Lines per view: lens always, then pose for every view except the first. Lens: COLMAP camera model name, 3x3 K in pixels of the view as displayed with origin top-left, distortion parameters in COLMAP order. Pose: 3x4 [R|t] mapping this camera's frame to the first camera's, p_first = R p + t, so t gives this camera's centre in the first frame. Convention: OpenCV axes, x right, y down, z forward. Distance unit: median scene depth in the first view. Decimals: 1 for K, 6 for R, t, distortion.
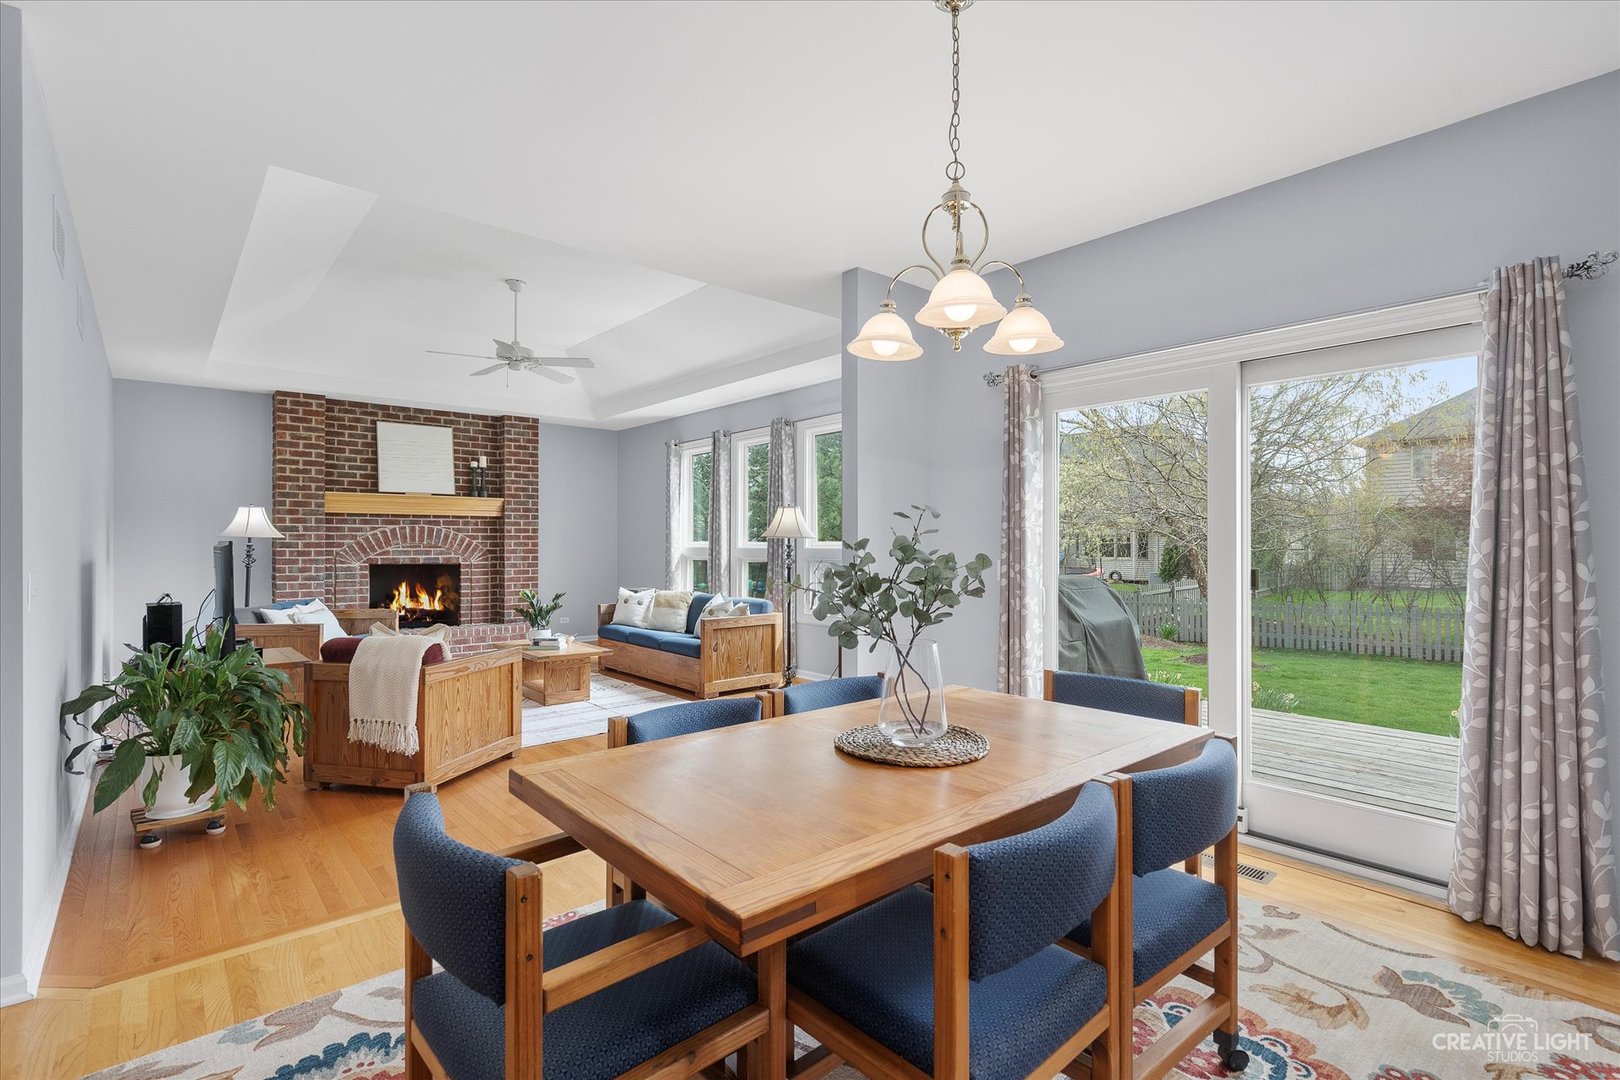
lens RADIAL K [[745.2, 0, 814.3], [0, 745.2, 540.1], [0, 0, 1]] dist [-0.005163, -0.000083]
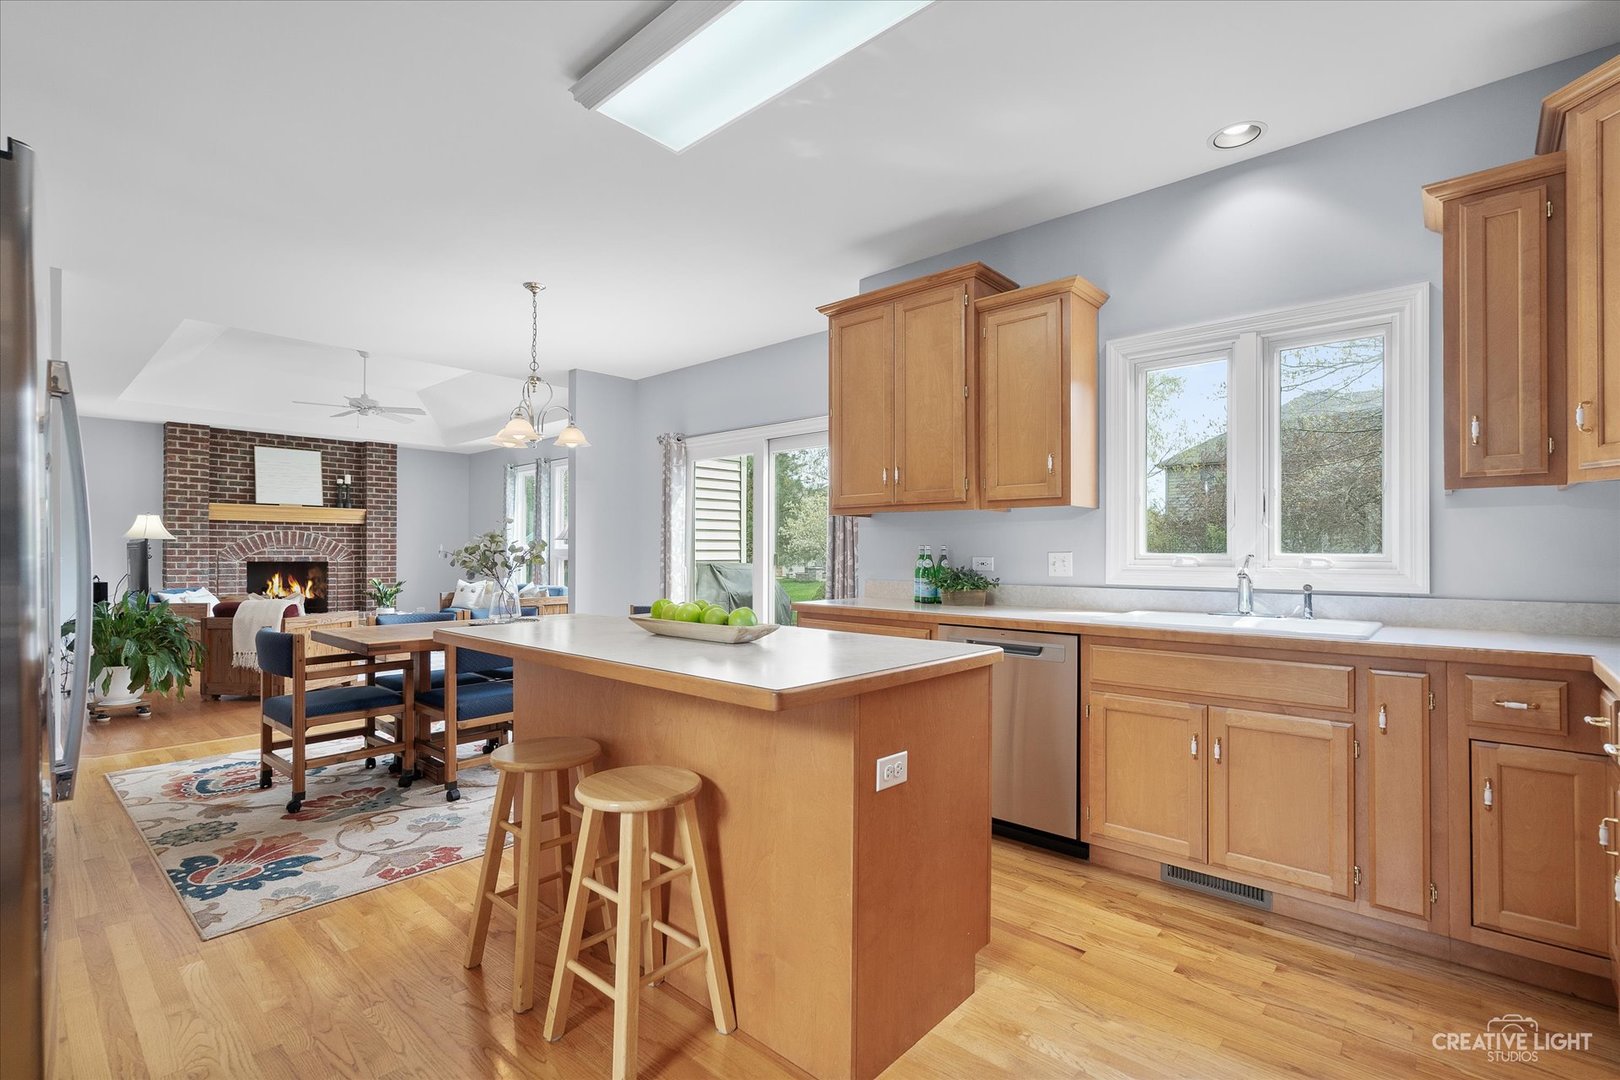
lens RADIAL K [[745.2, 0, 820.7], [0, 745.2, 548.4], [0, 0, 1]] dist [-0.005163, -0.000083]
pose [[0.993112, 0.001712, 0.117153, 0.213457], [-0.001338, 0.999994, -0.003269, 0.013639], [-0.117158, 0.003089, 0.993109, -0.355207]]
